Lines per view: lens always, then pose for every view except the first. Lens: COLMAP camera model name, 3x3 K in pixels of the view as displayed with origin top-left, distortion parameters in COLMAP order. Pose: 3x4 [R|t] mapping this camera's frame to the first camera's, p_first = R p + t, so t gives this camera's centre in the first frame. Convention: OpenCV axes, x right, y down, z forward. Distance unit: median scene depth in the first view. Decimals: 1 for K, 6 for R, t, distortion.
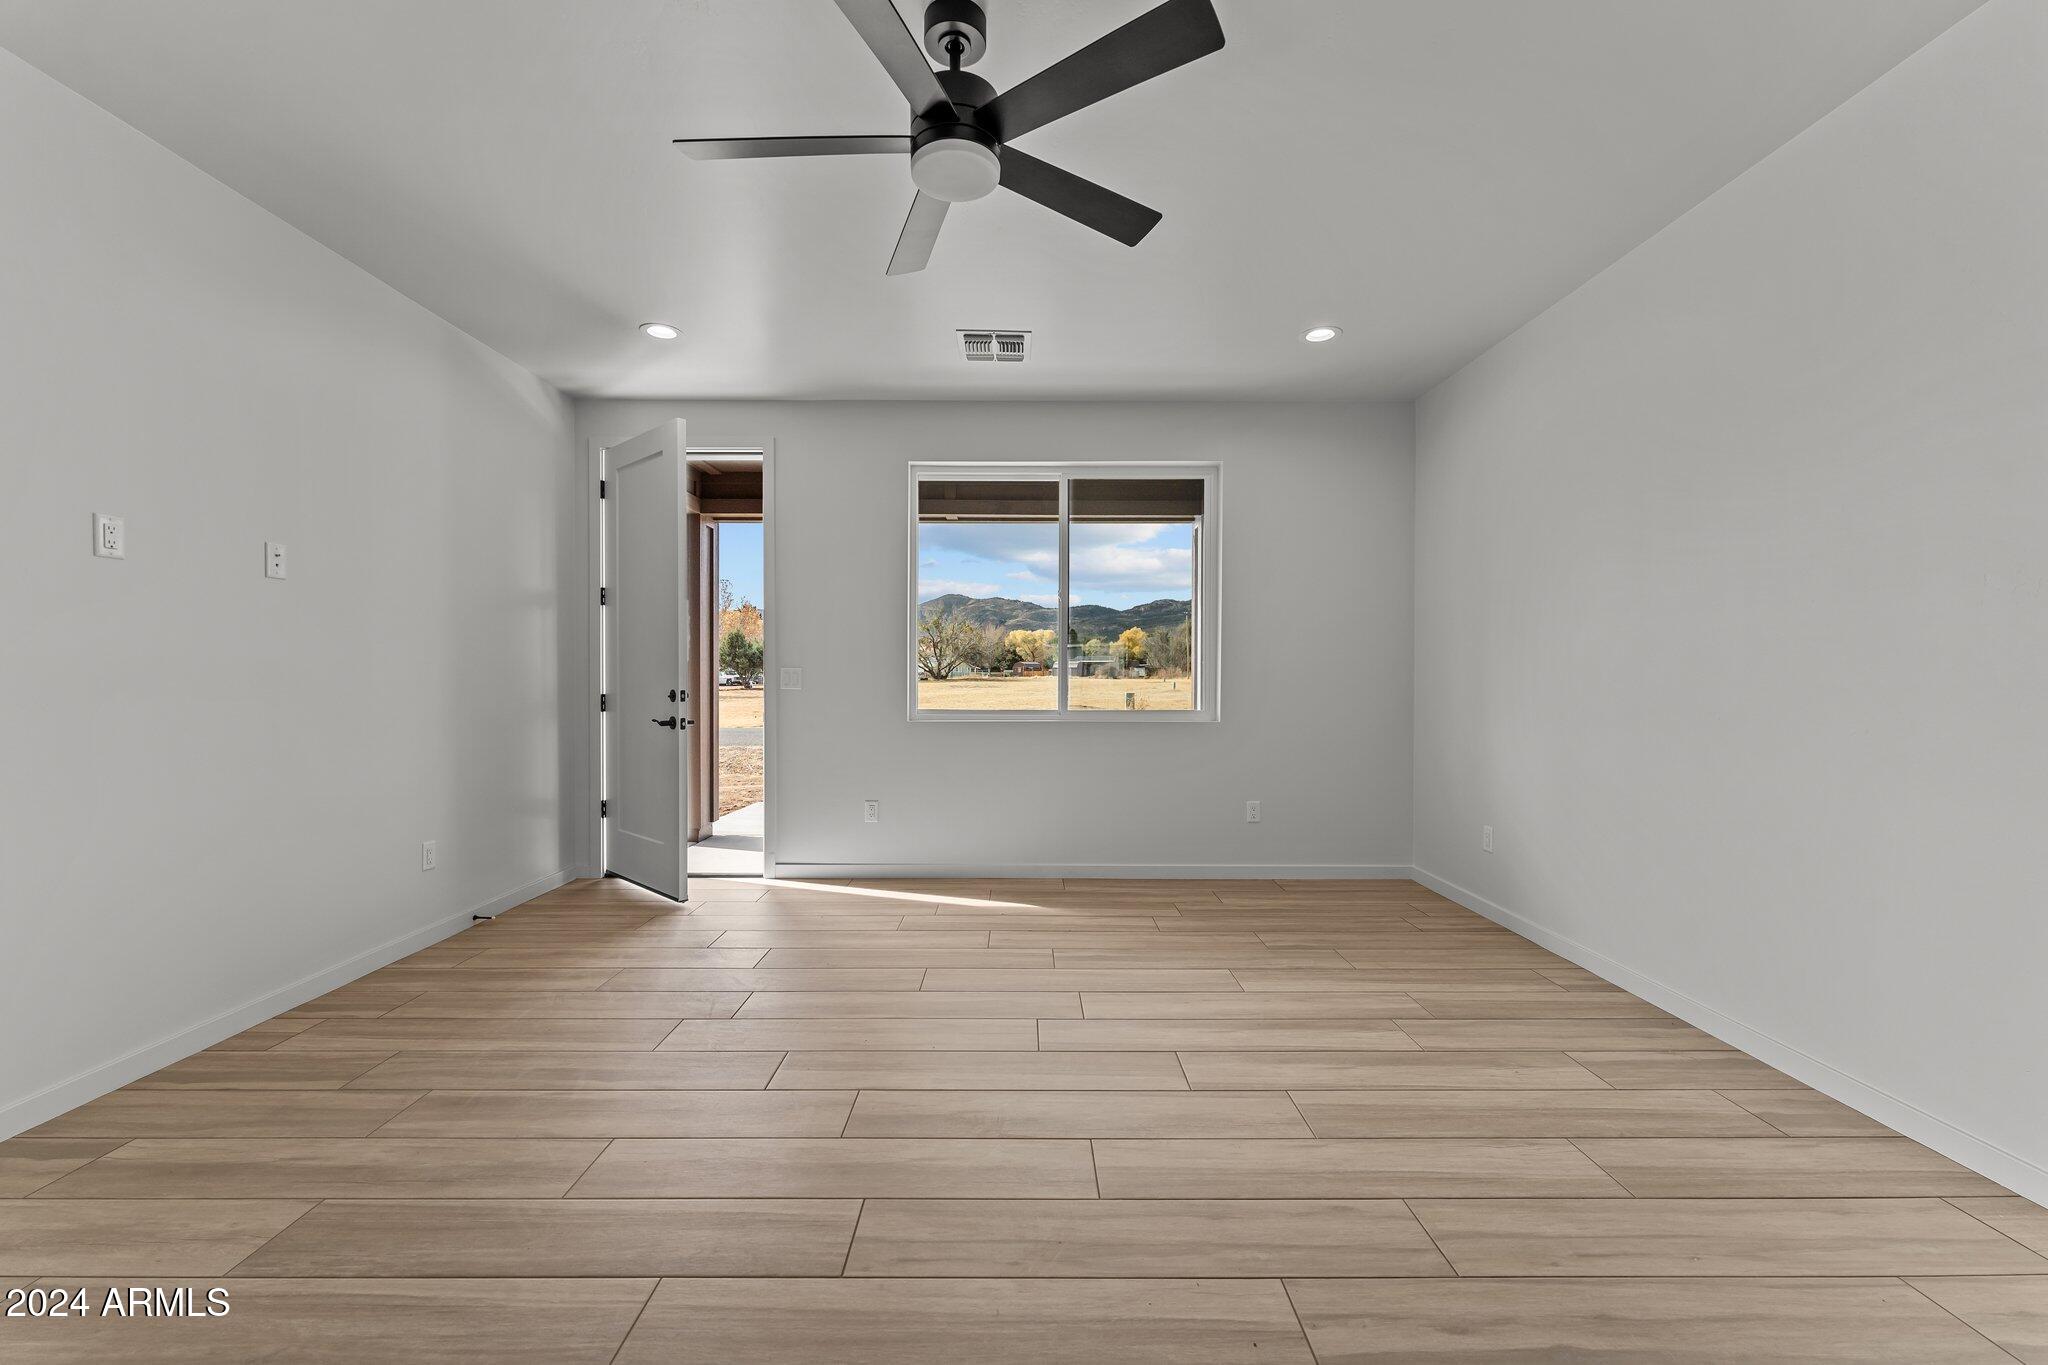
lens RADIAL K [[810.6, 0, 1022.2], [0, 810.6, 685.2], [0, 0, 1]] dist [0.001200, -0.000069]
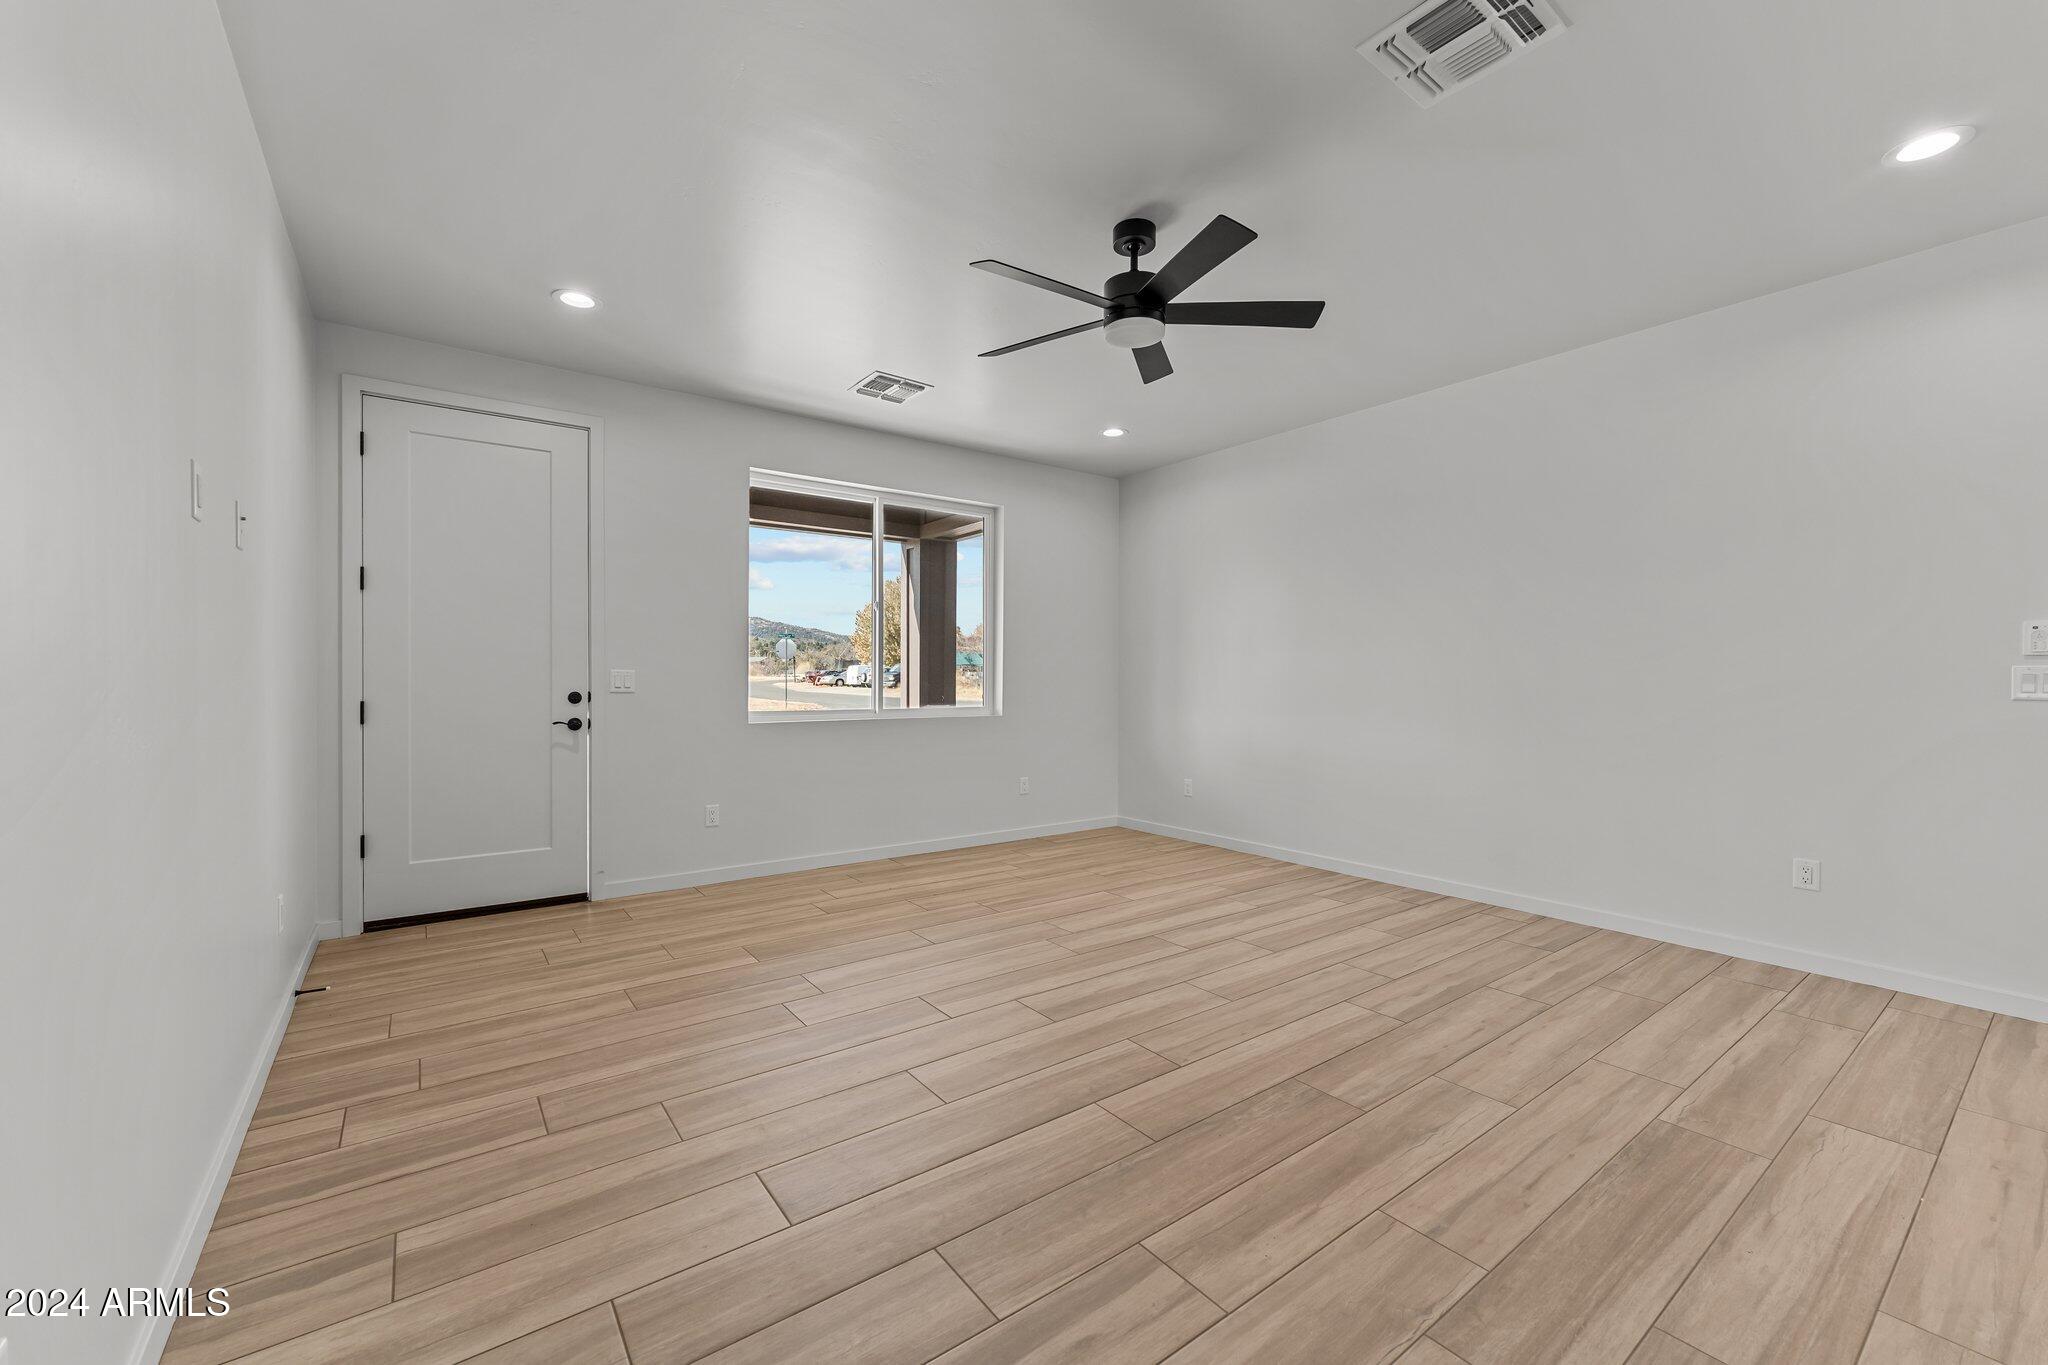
lens RADIAL K [[818.8, 0, 1024.0], [0, 818.8, 688.0], [0, 0, 1]] dist [0.001702, -0.000356]
pose [[0.803347, -0.006276, 0.595478, -0.722148], [0.006138, 0.999979, 0.002259, 0.000621], [-0.595479, 0.001840, 0.803368, -0.040357]]
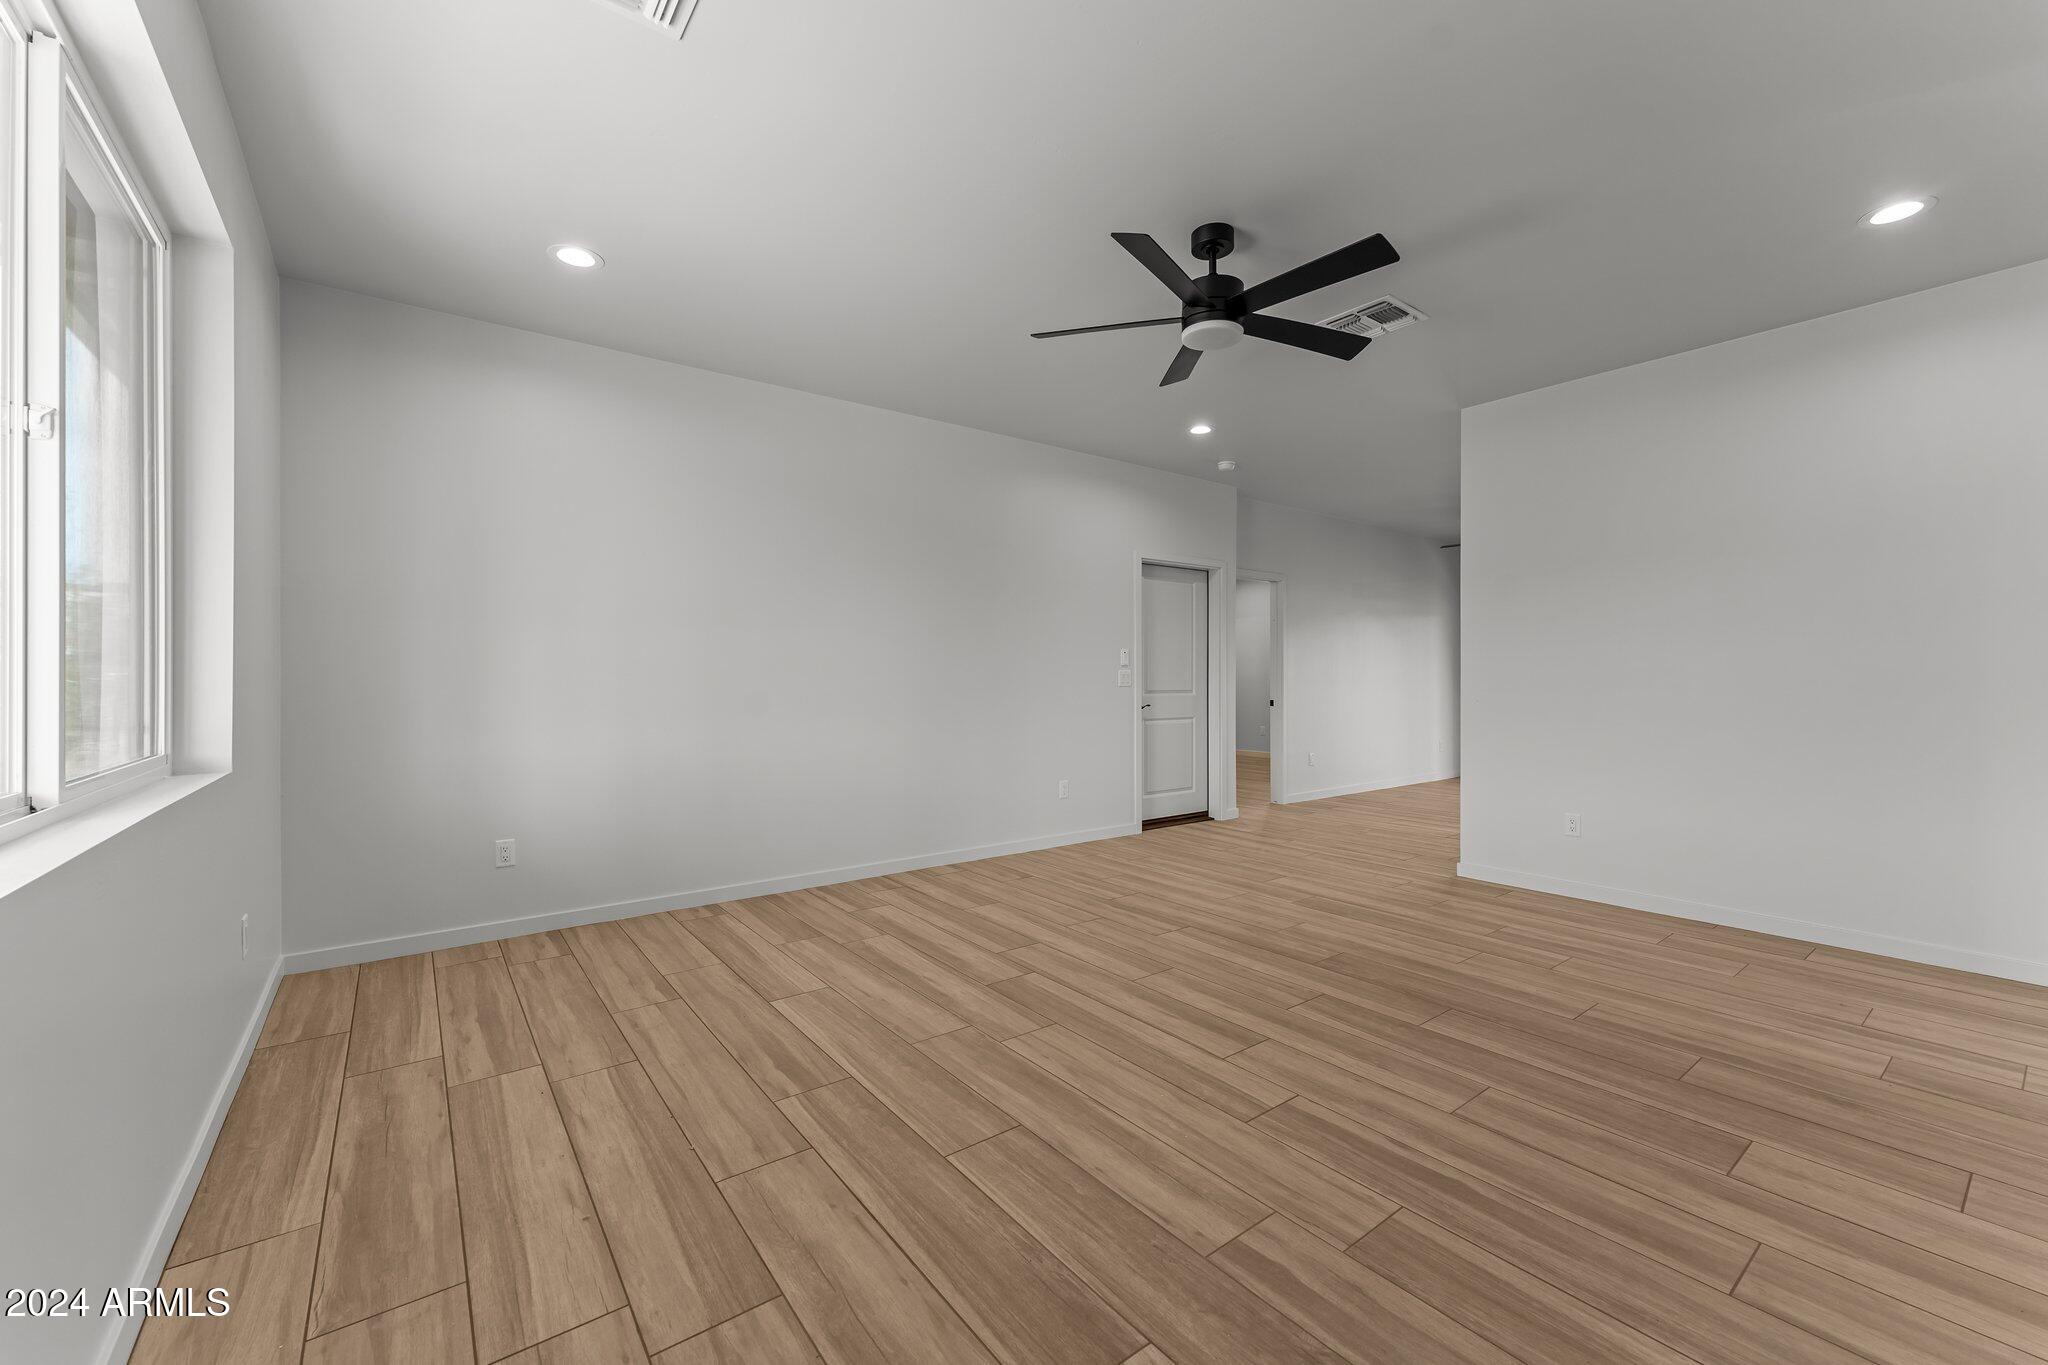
lens RADIAL K [[827.7, 0, 1033.8], [0, 827.7, 682.3], [0, 0, 1]] dist [0.000404, -0.000137]
pose [[-0.615059, -0.006411, 0.788455, -0.685240], [0.010291, 0.999816, 0.016158, -0.016829], [-0.788414, 0.018052, -0.614880, 1.403834]]
